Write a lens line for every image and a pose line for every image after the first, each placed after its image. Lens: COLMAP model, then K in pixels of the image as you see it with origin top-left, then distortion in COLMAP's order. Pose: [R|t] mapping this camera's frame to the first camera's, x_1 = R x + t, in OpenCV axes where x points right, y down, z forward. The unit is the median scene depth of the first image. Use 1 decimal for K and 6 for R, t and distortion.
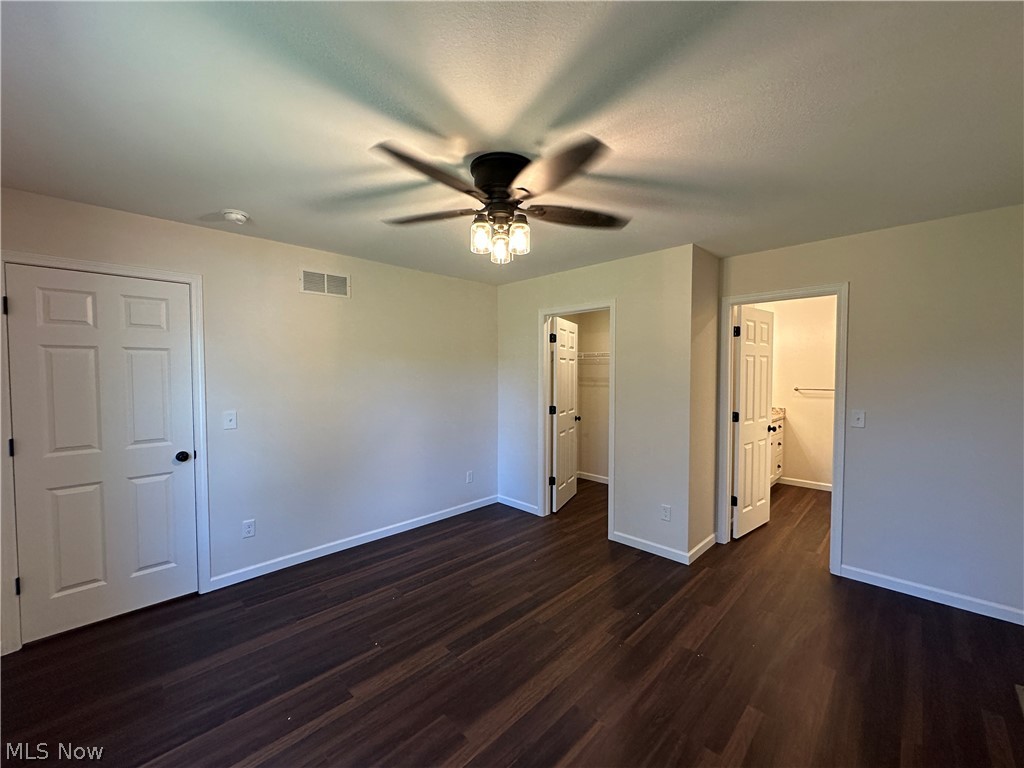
lens RADIAL K [[408.1, 0, 512.0], [0, 408.1, 384.0], [0, 0, 1]] dist [-0.002281, 0.000068]
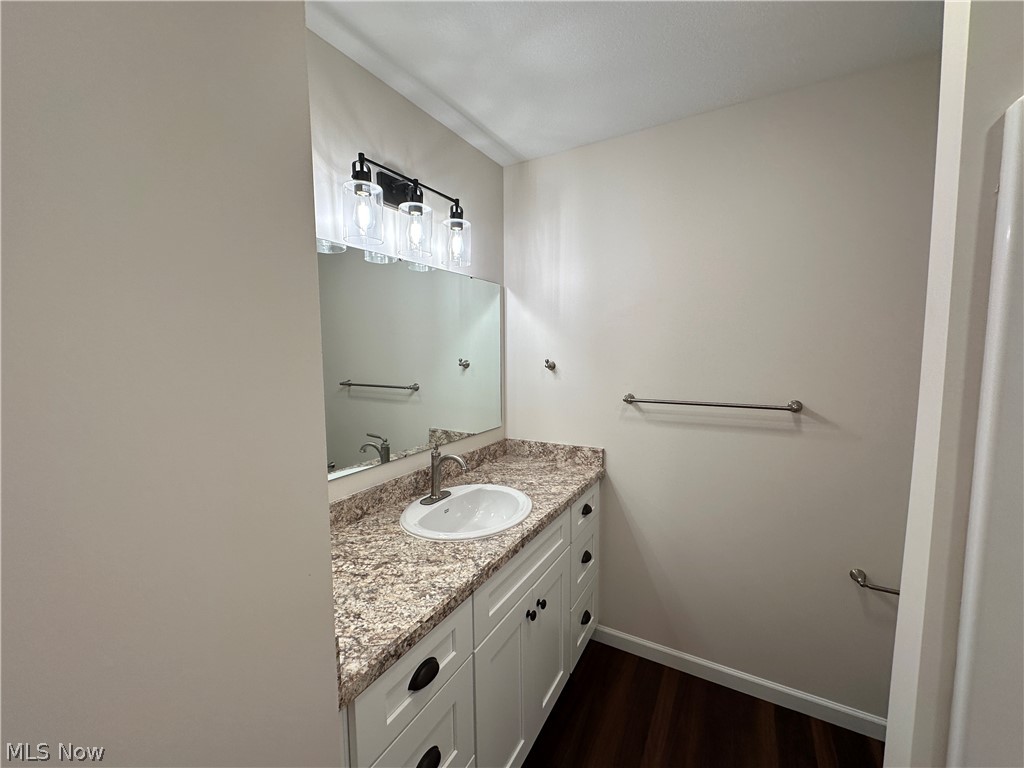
lens RADIAL K [[408.1, 0, 512.0], [0, 408.1, 384.0], [0, 0, 1]] dist [-0.002281, 0.000068]
pose [[0.961263, -0.029035, 0.274098, 0.493013], [0.014939, 0.998463, 0.053375, -0.020658], [-0.275226, -0.047212, 0.960220, 0.675864]]
